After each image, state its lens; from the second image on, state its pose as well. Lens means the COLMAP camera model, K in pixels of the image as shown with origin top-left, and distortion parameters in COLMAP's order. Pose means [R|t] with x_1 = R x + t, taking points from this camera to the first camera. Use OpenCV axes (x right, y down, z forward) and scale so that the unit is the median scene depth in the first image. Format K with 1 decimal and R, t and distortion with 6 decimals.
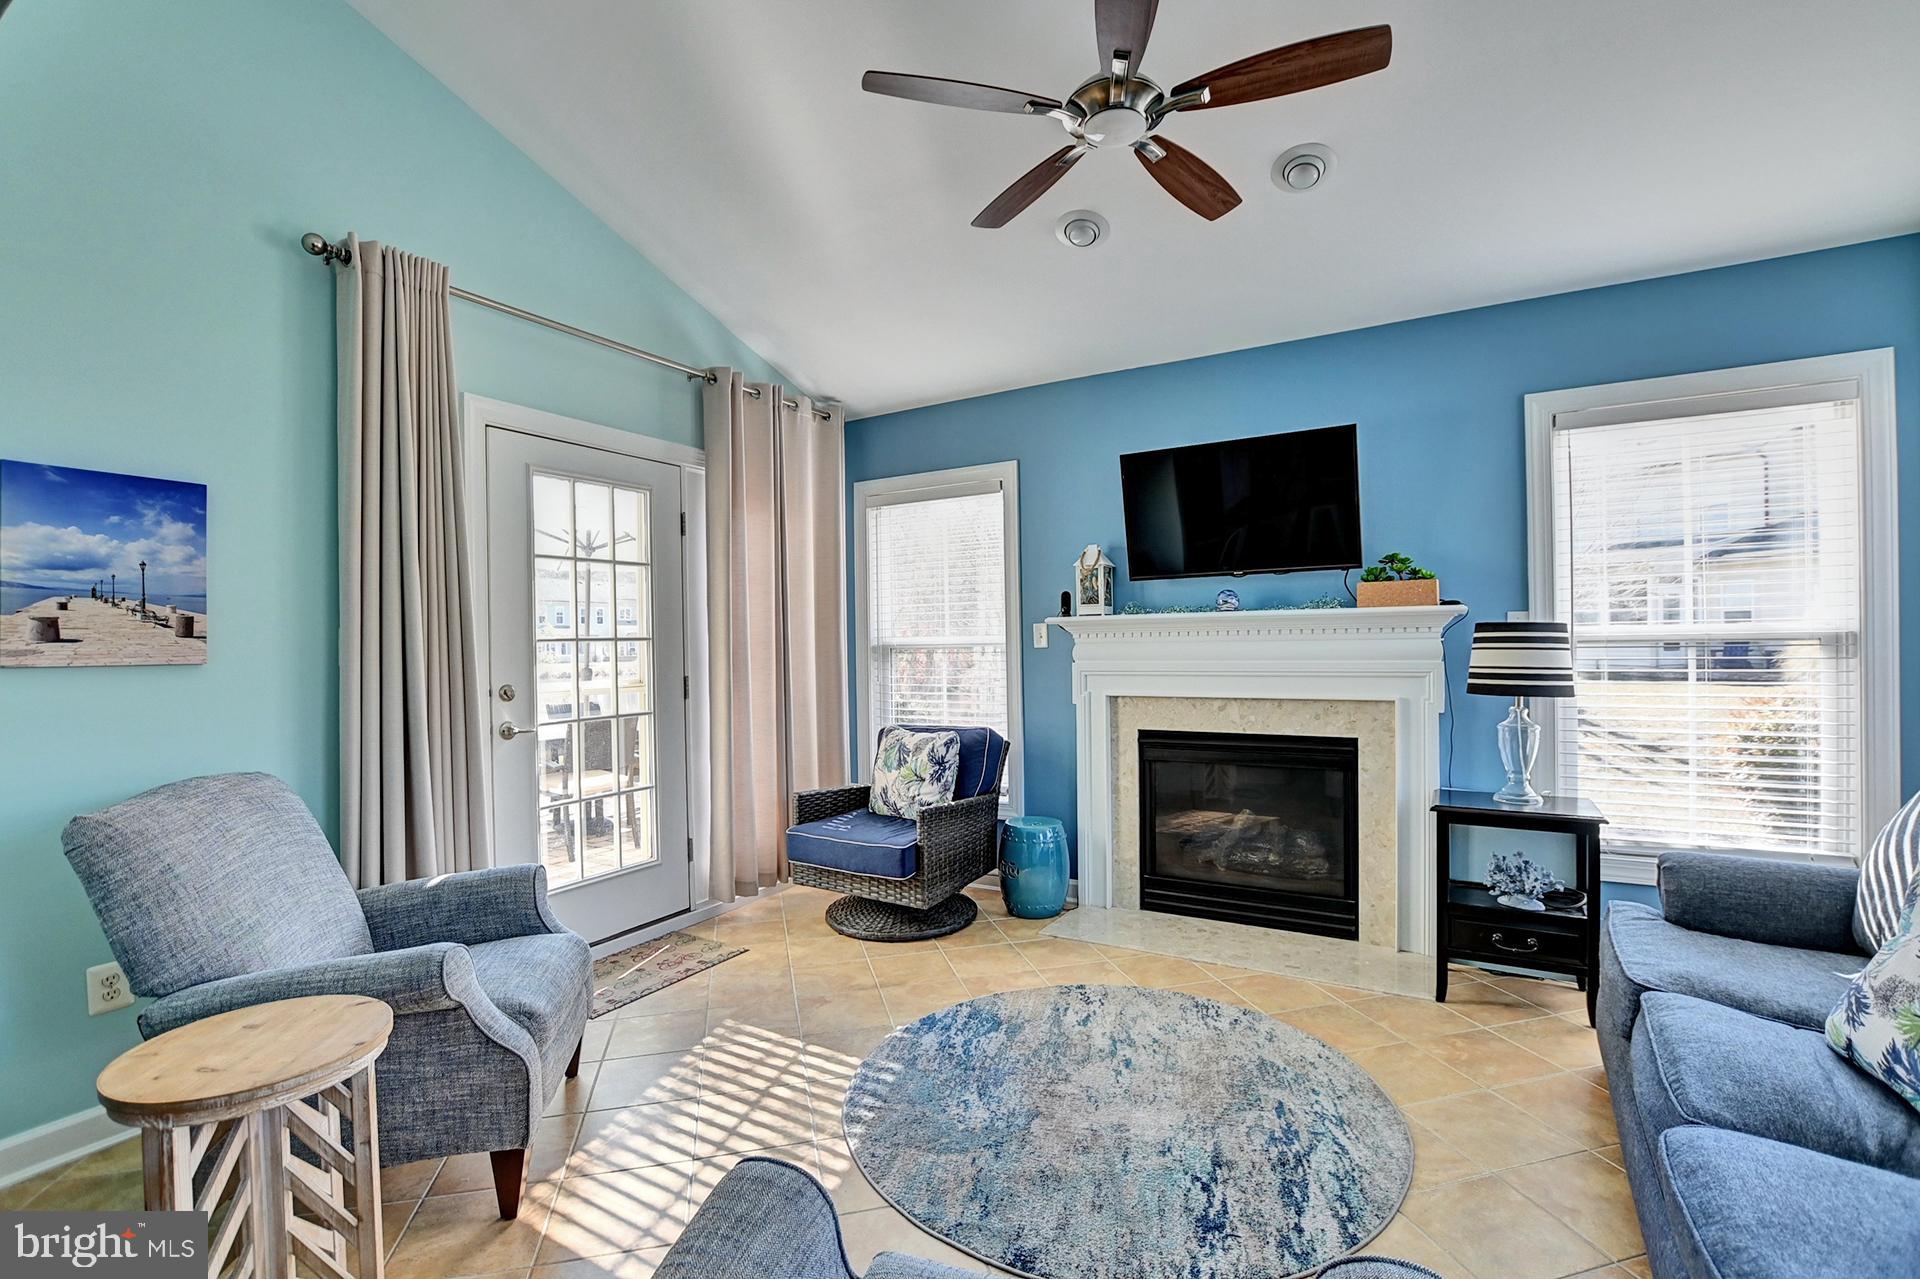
lens RADIAL K [[847.4, 0, 962.6], [0, 847.4, 640.6], [0, 0, 1]] dist [-0.032532, 0.003318]
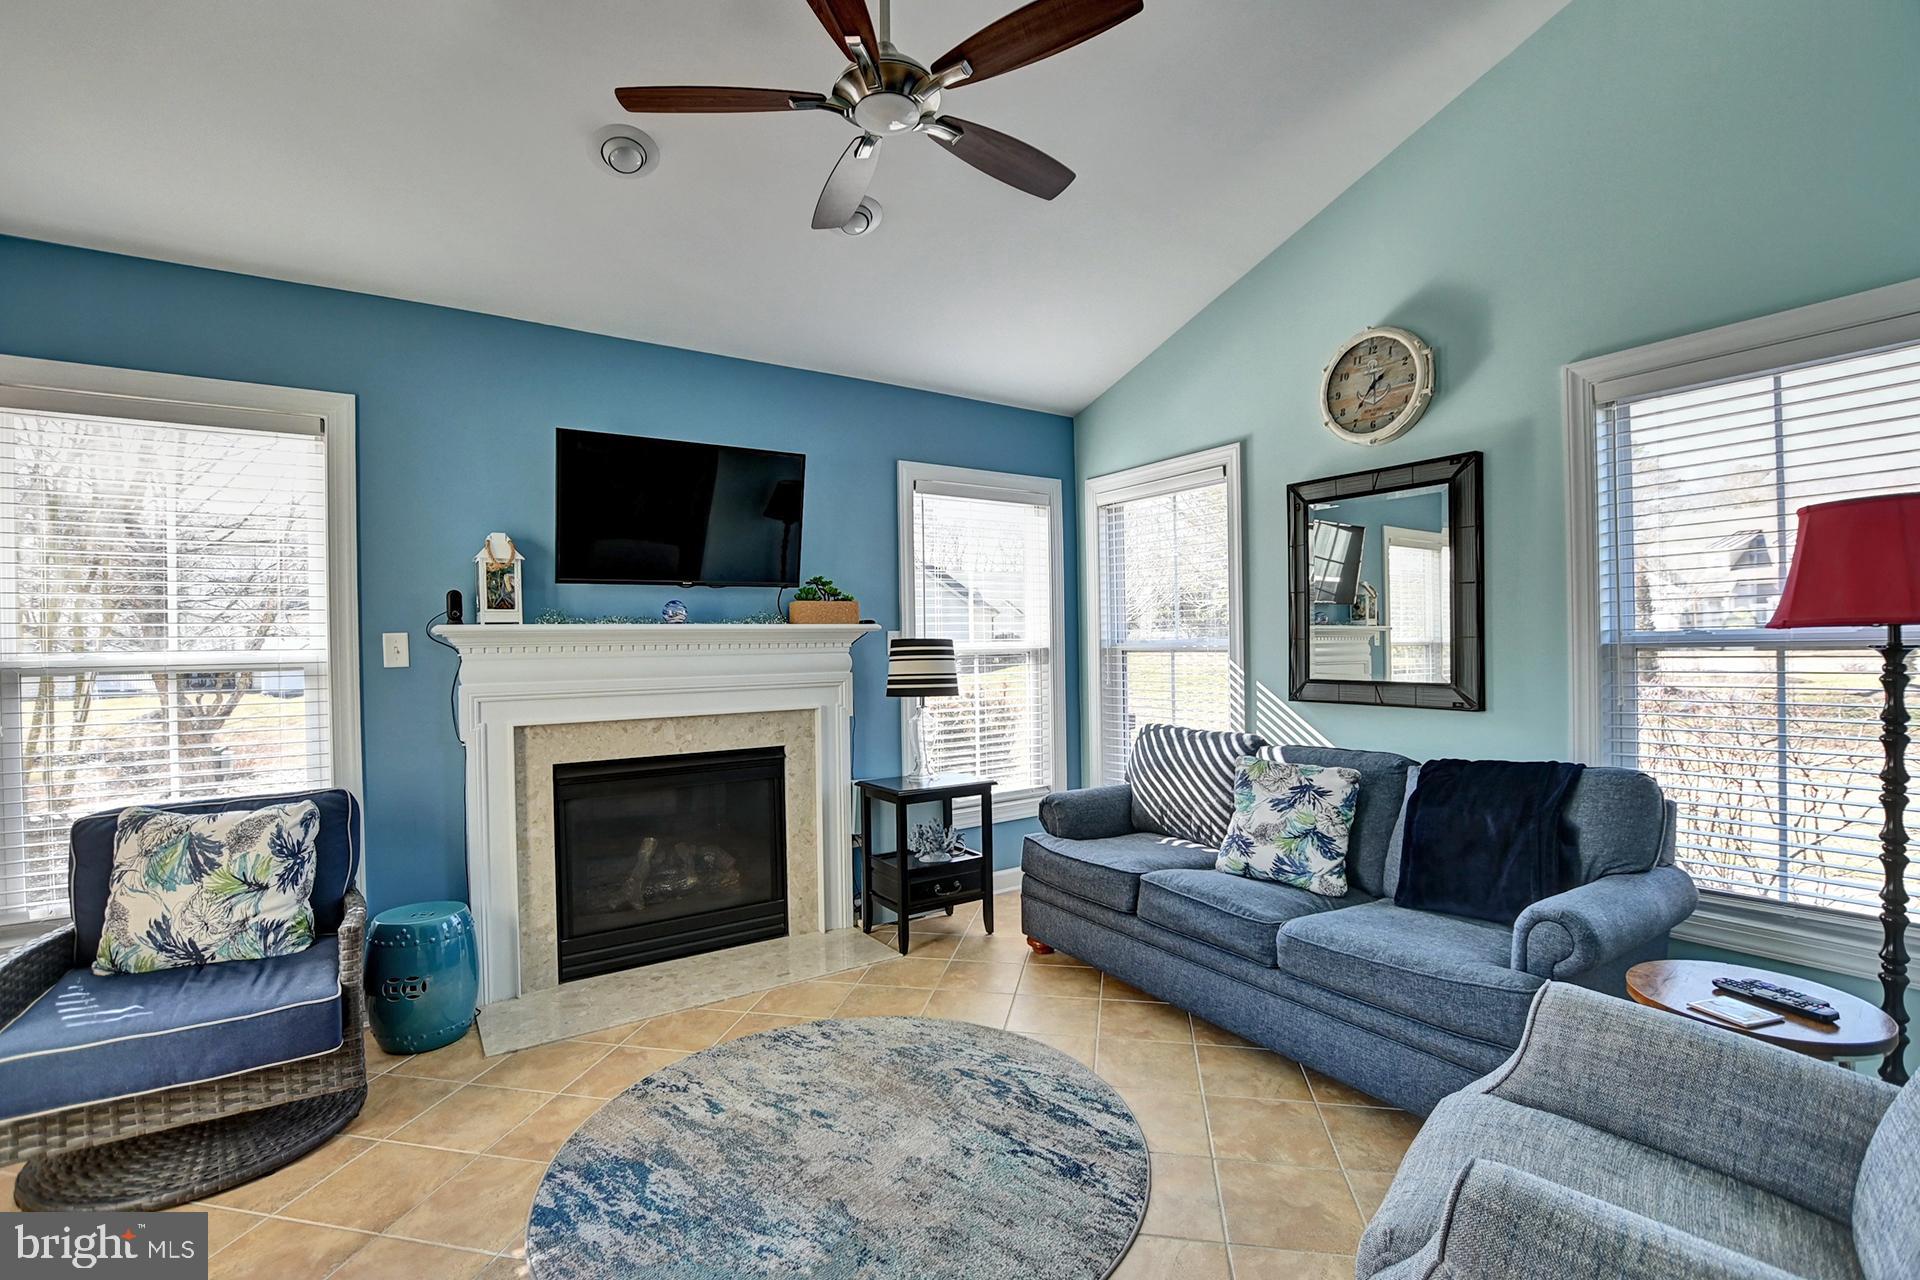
lens RADIAL K [[847.4, 0, 958.9], [0, 847.4, 642.0], [0, 0, 1]] dist [-0.032532, 0.003318]
pose [[0.431070, 0.013933, 0.902211, -0.405663], [0.010677, 0.999732, -0.020541, 0.008335], [-0.902255, 0.018487, 0.430806, 0.331284]]
